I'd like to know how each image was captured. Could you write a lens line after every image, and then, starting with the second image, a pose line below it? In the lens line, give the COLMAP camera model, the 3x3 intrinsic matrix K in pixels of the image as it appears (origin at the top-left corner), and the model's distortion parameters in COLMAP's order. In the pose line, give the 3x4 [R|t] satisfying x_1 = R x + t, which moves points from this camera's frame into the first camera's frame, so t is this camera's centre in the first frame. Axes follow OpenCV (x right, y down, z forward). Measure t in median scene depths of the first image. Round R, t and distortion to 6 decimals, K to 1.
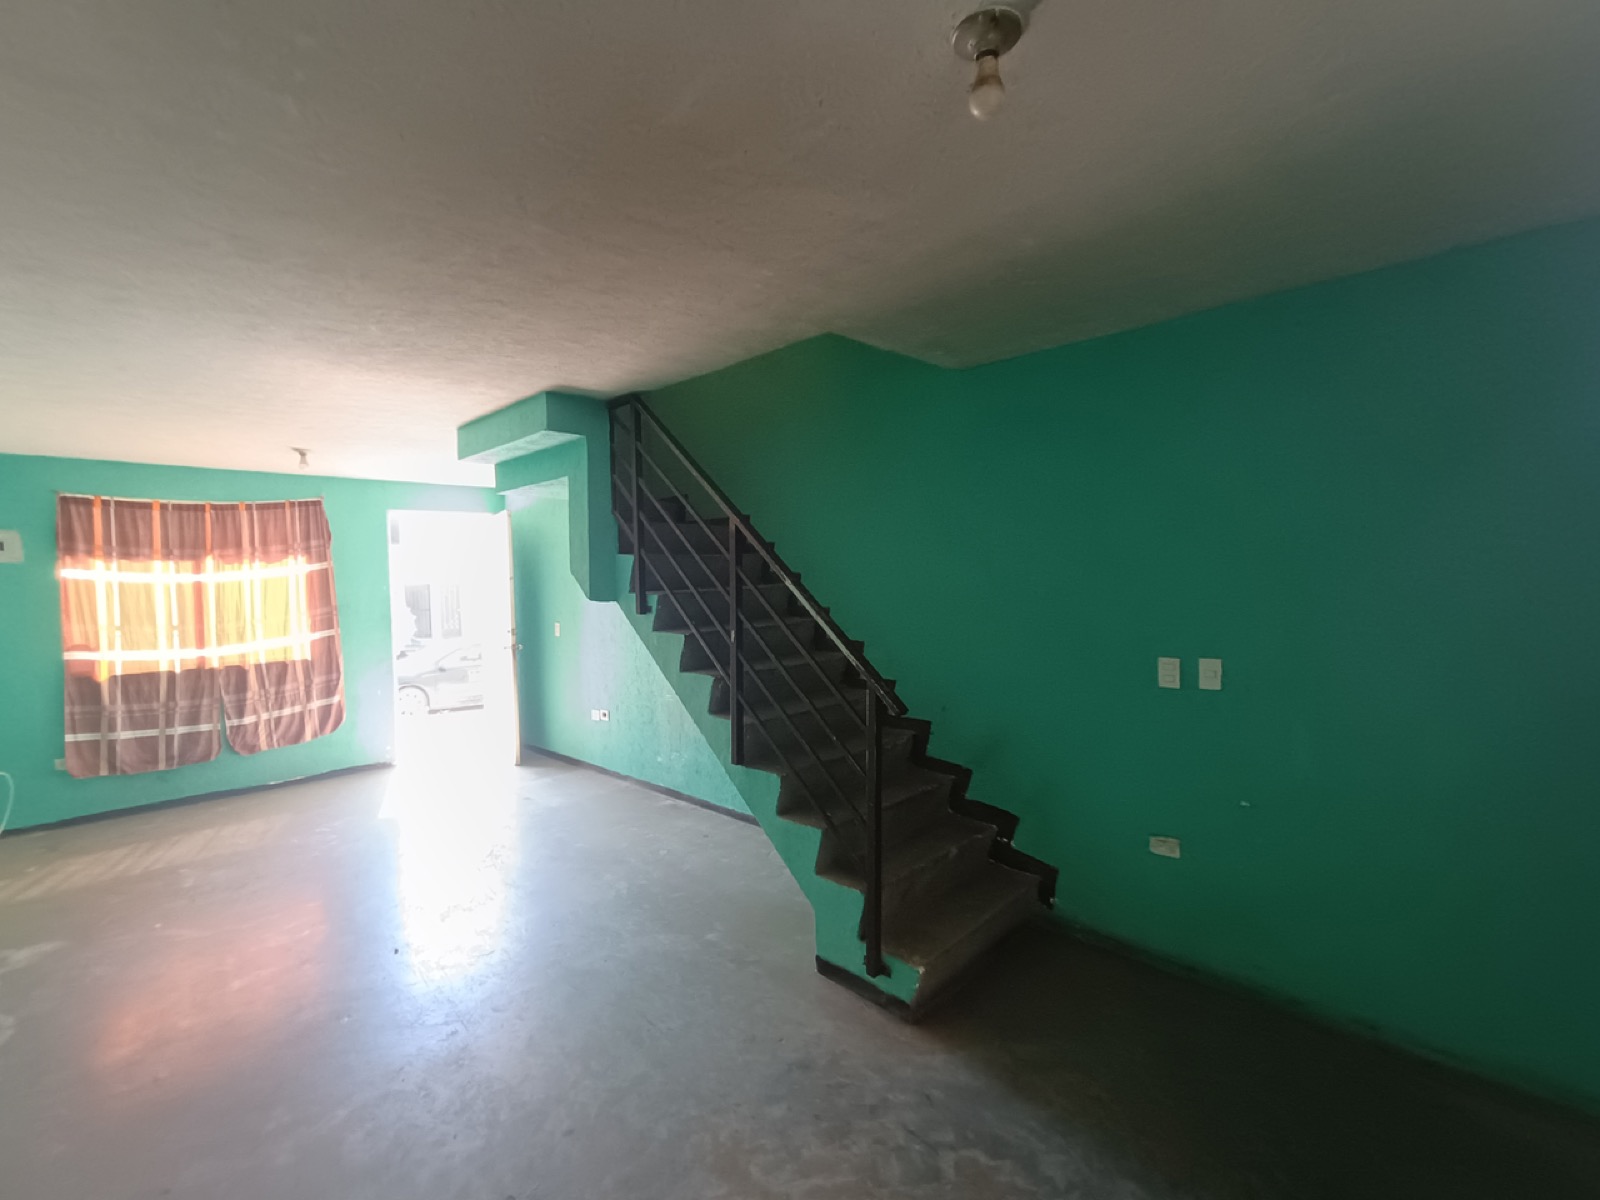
lens RADIAL K [[717.8, 0, 798.0], [0, 717.8, 593.9], [0, 0, 1]] dist [0.012610, 0.000370]
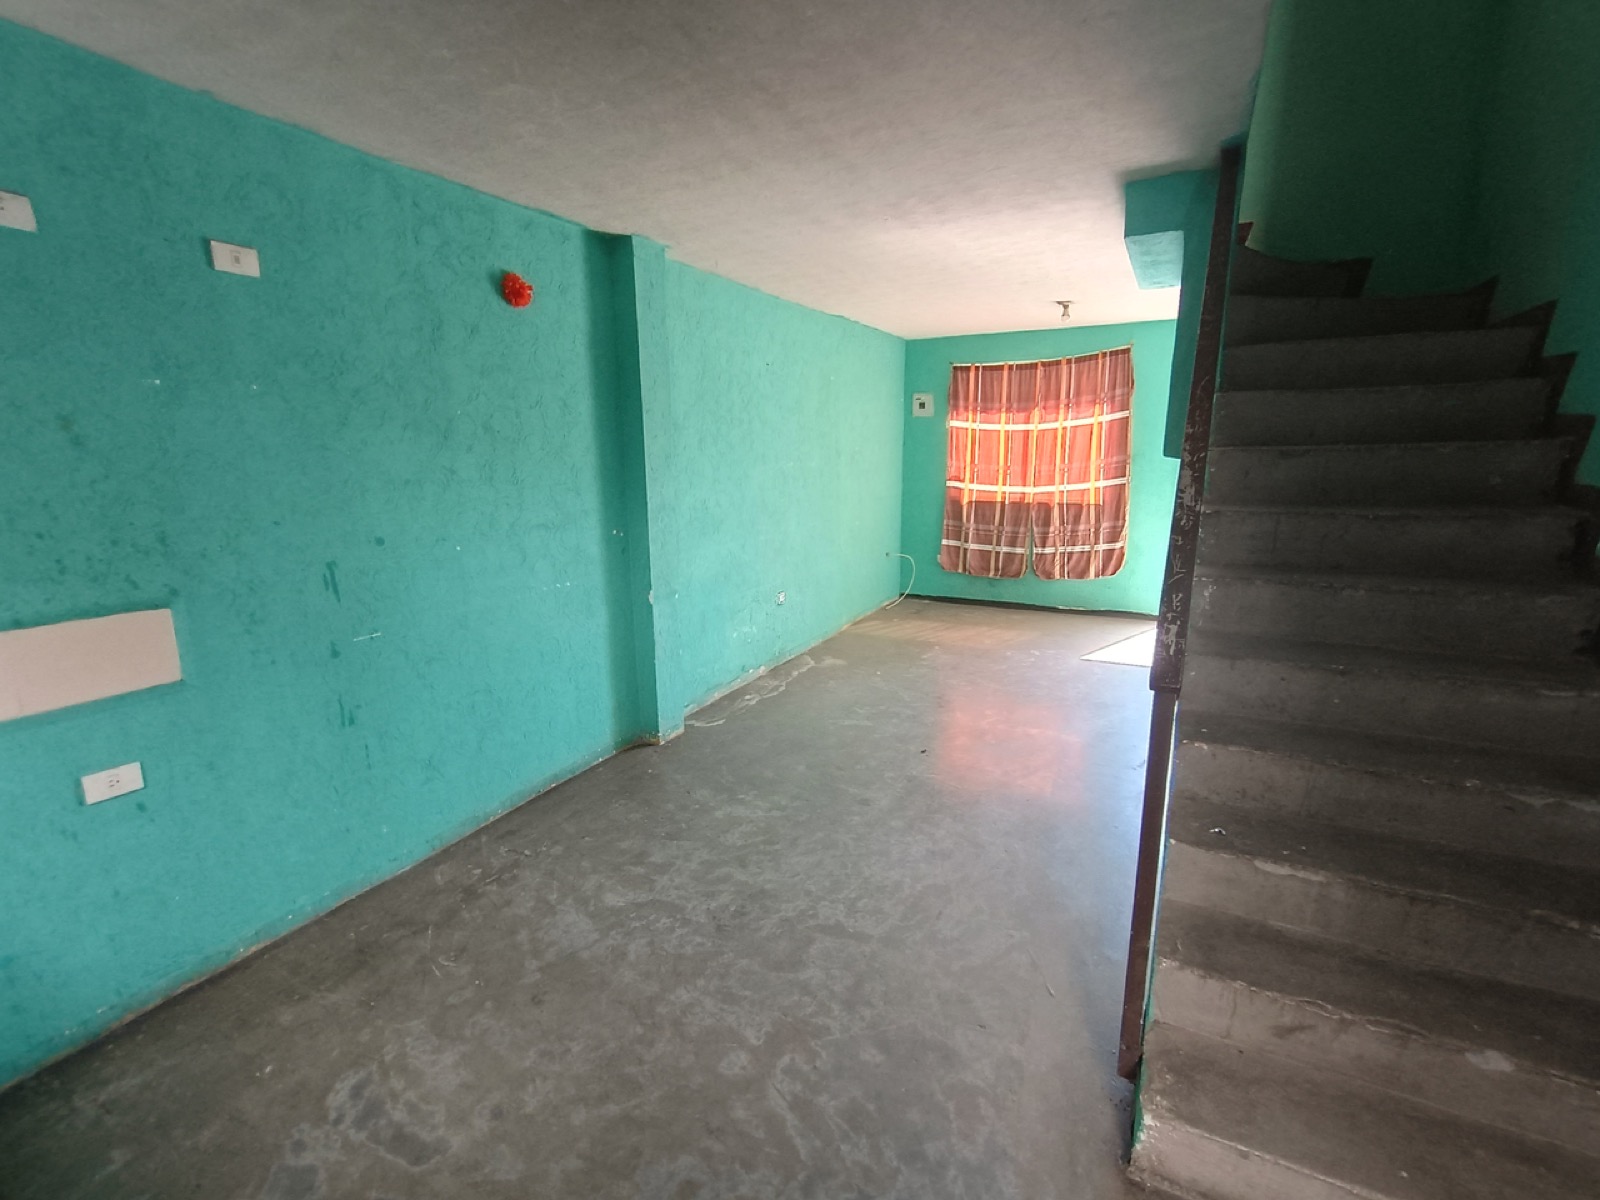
lens RADIAL K [[731.4, 0, 800.0], [0, 731.4, 600.0], [0, 0, 1]] dist [-0.000788, 0.001796]
pose [[0.301103, 0.219157, -0.928066, 0.248147], [-0.016072, 0.974261, 0.224851, -0.008884], [0.953456, -0.052788, 0.296875, 0.260963]]
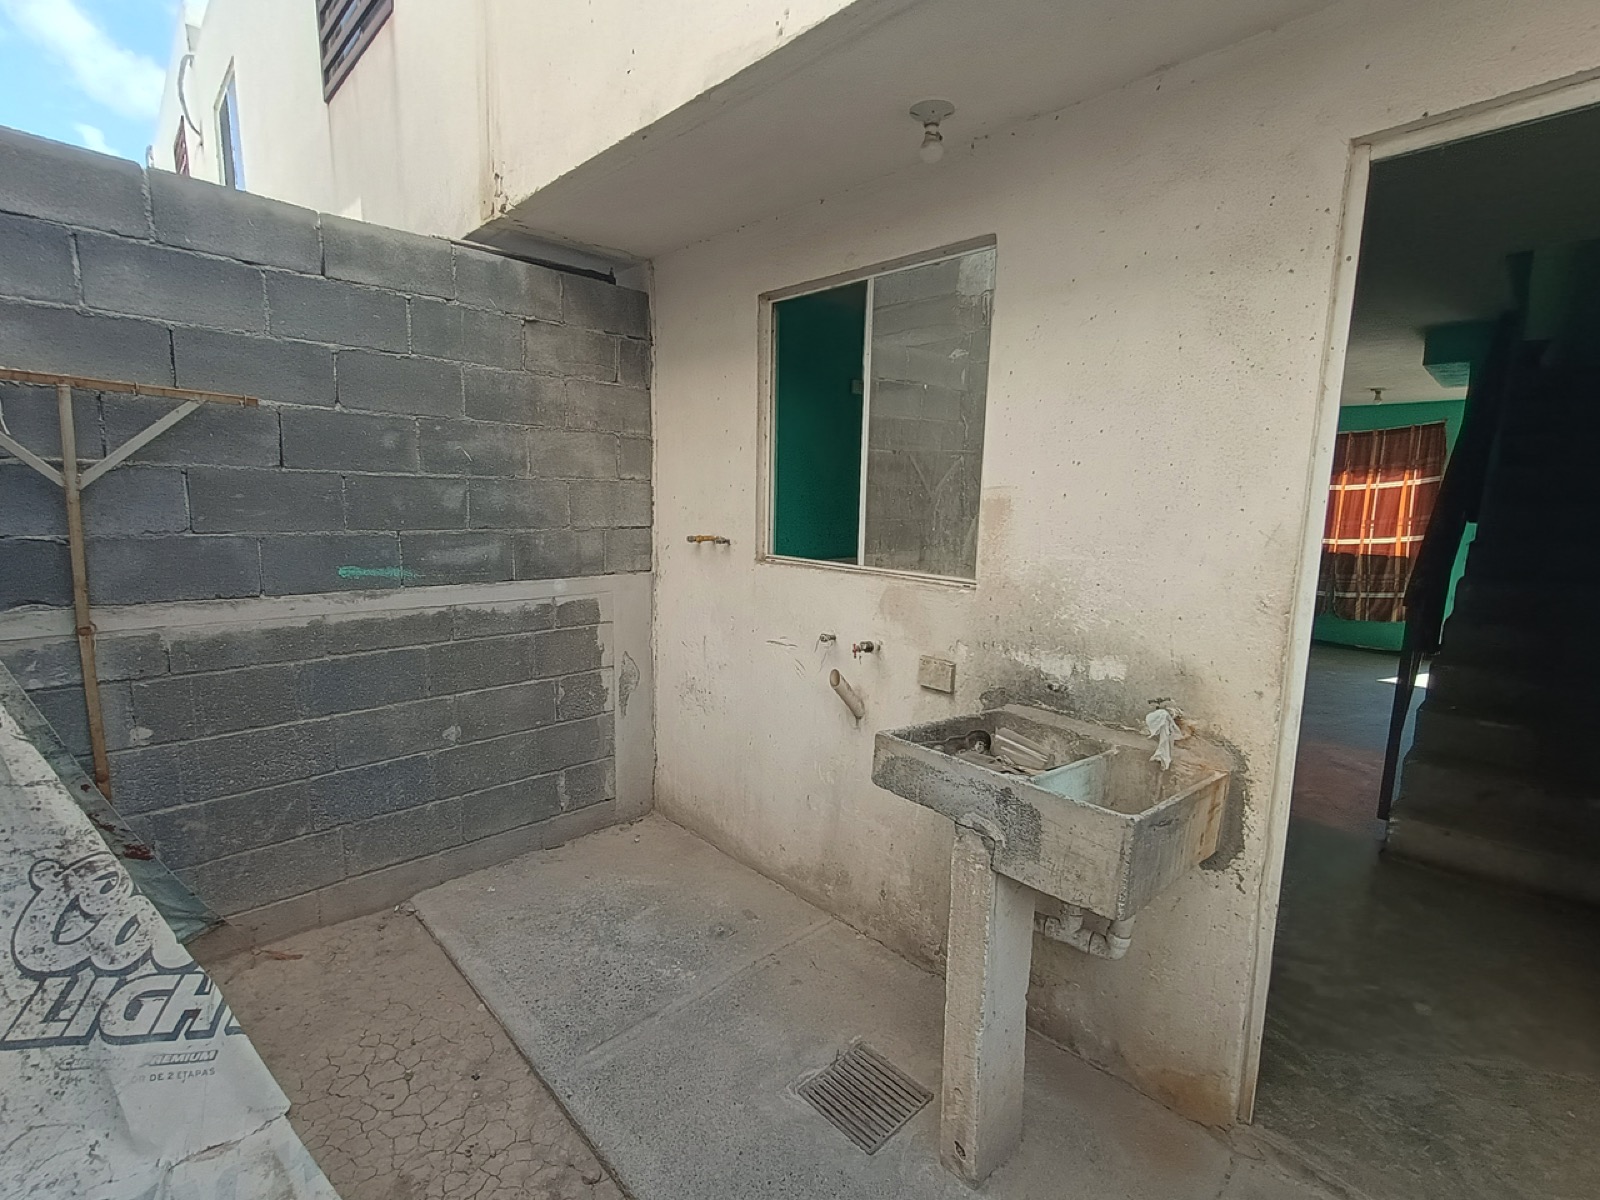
lens RADIAL K [[731.4, 0, 800.0], [0, 731.4, 600.0], [0, 0, 1]] dist [-0.000788, 0.001796]
pose [[-0.019396, 0.166703, -0.985816, 0.618822], [-0.042774, 0.984961, 0.167400, -0.000750], [0.998896, 0.045414, -0.011974, -0.006686]]
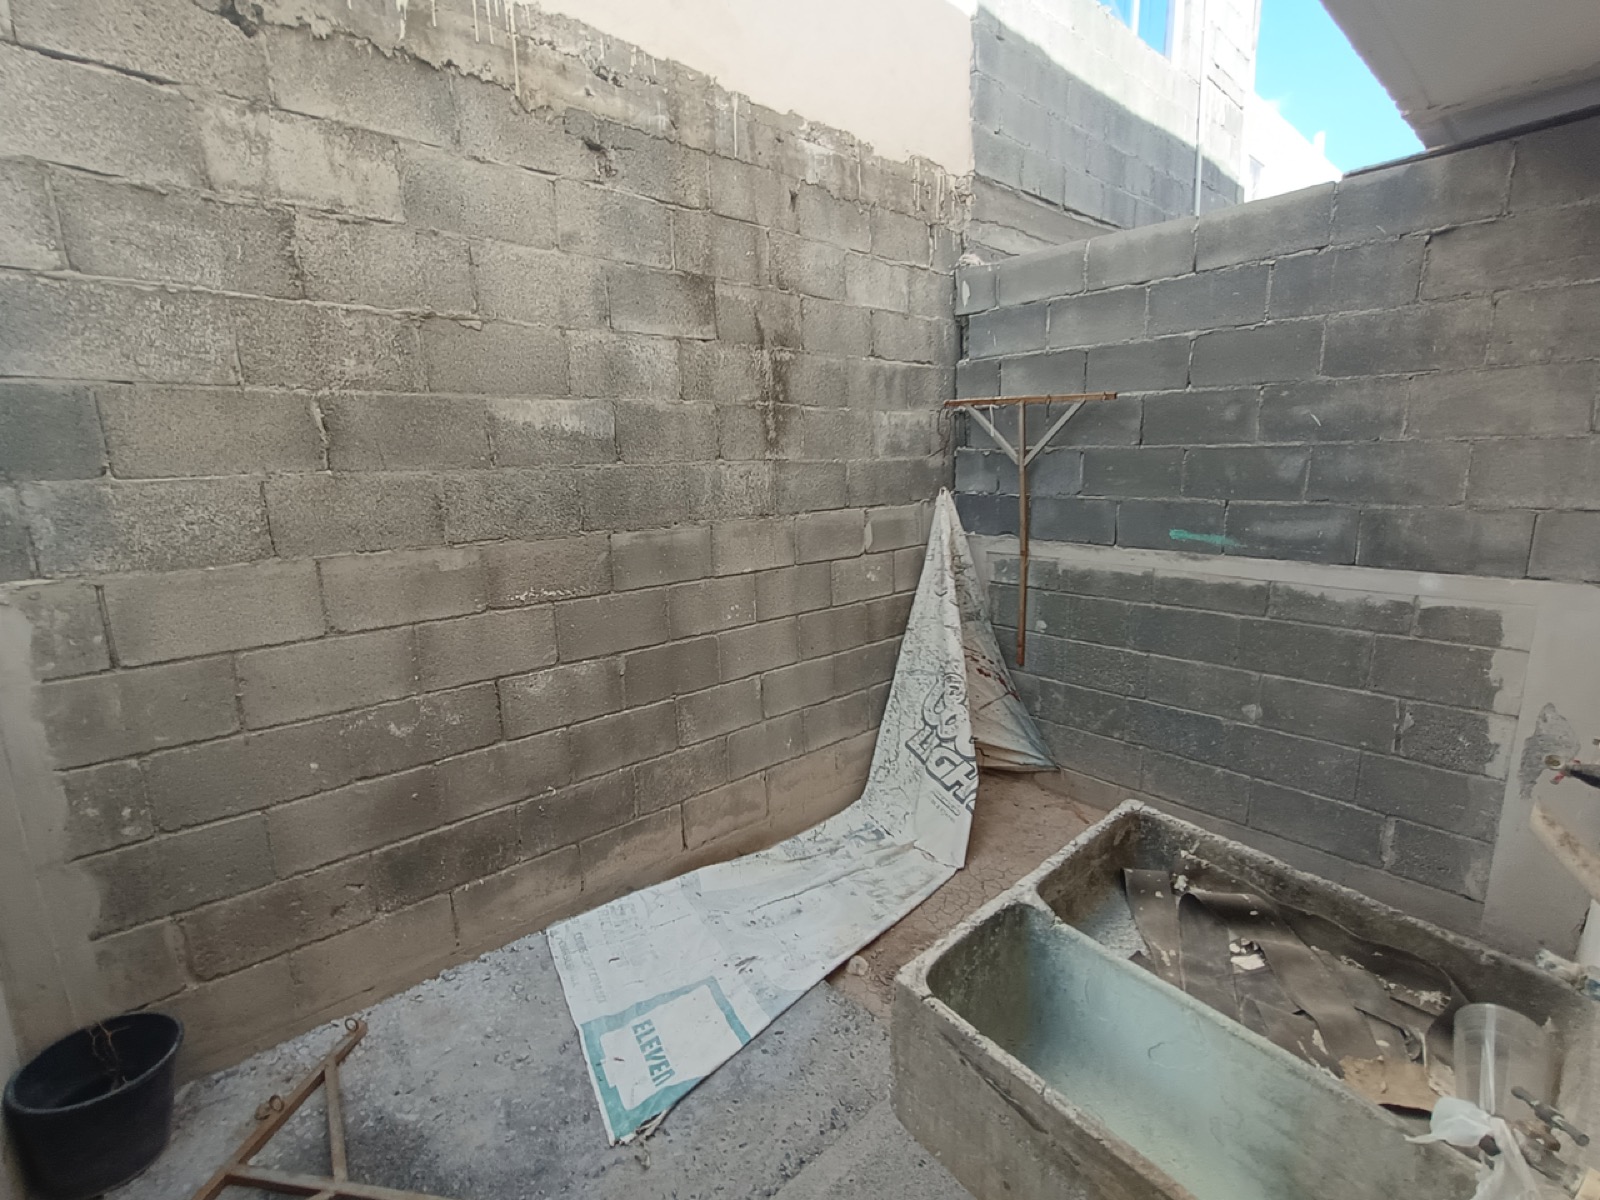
lens RADIAL K [[731.4, 0, 800.0], [0, 731.4, 600.0], [0, 0, 1]] dist [-0.000788, 0.001796]
pose [[-0.996346, 0.030362, 0.079827, 0.393136], [0.046548, 0.976703, 0.209486, -0.005389], [-0.071607, 0.212436, -0.974548, 0.246300]]
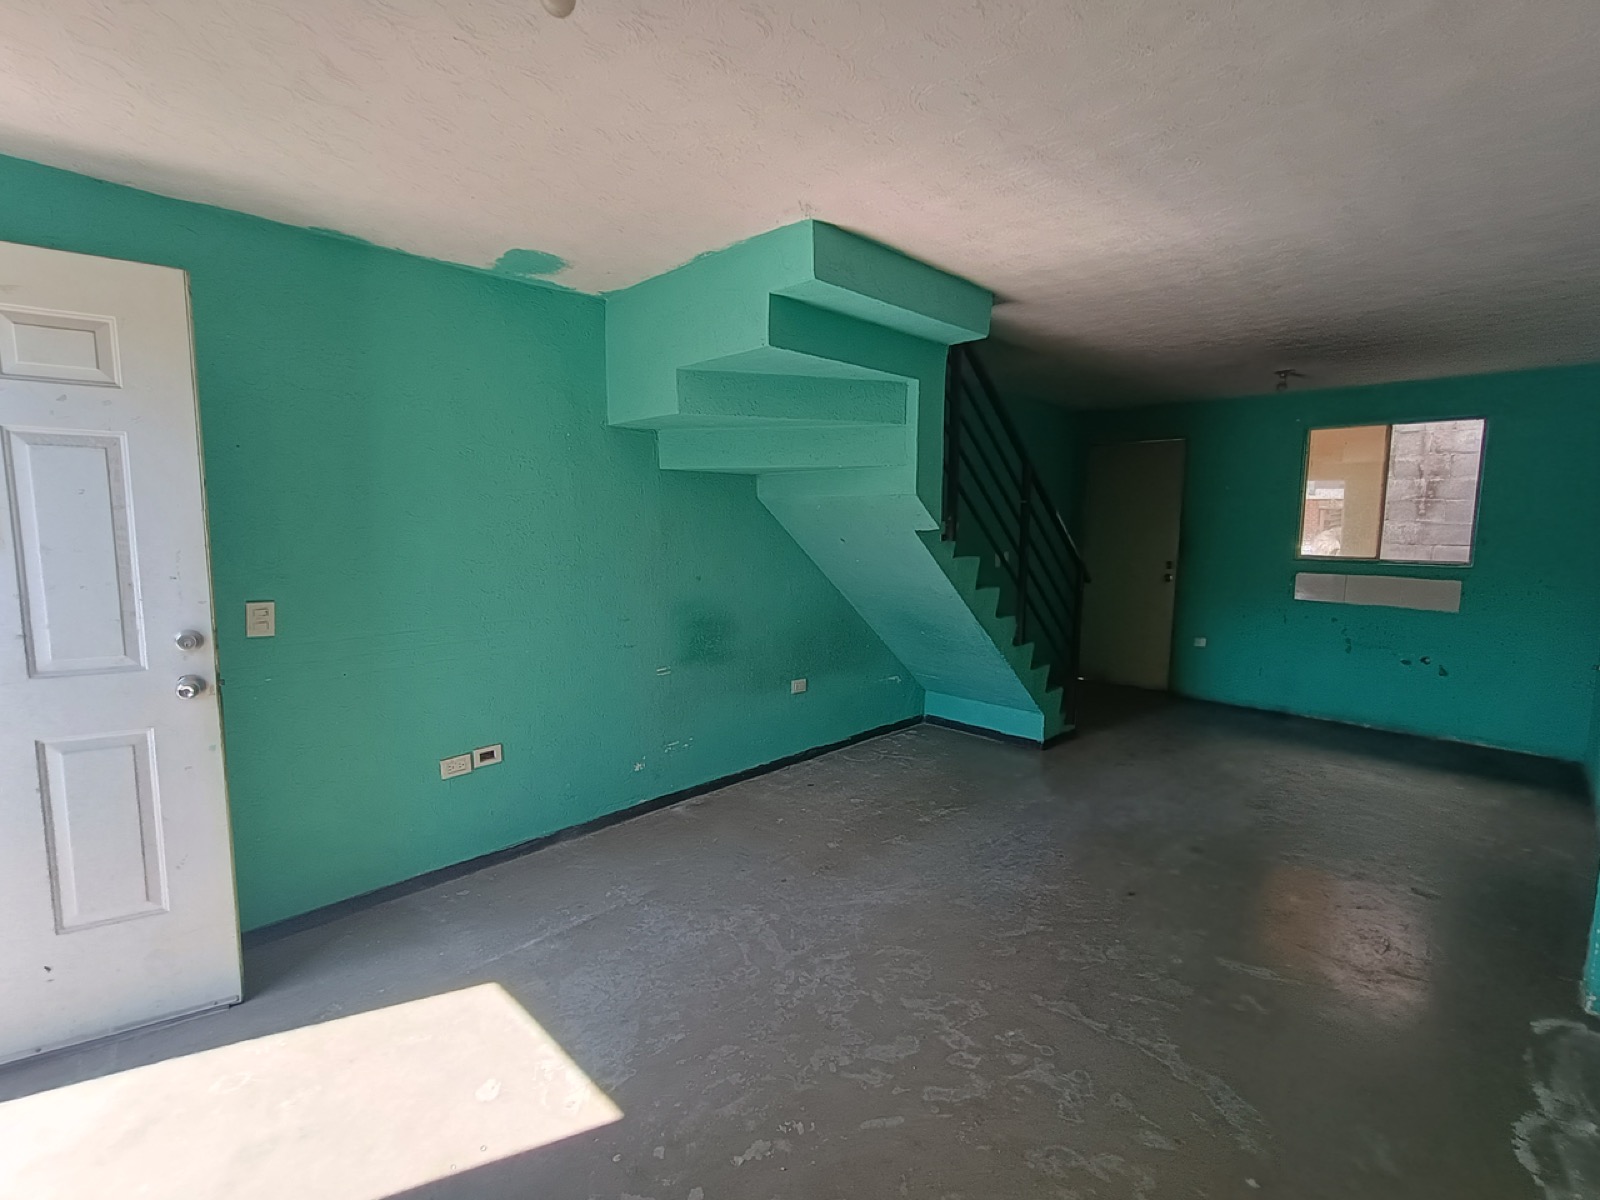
lens RADIAL K [[717.8, 0, 798.0], [0, 717.8, 593.9], [0, 0, 1]] dist [0.012610, 0.000370]
pose [[-0.002292, -0.093339, 0.995632, -0.814969], [0.008603, 0.995596, 0.093356, 0.003286], [-0.999960, 0.008780, -0.001479, 0.803087]]
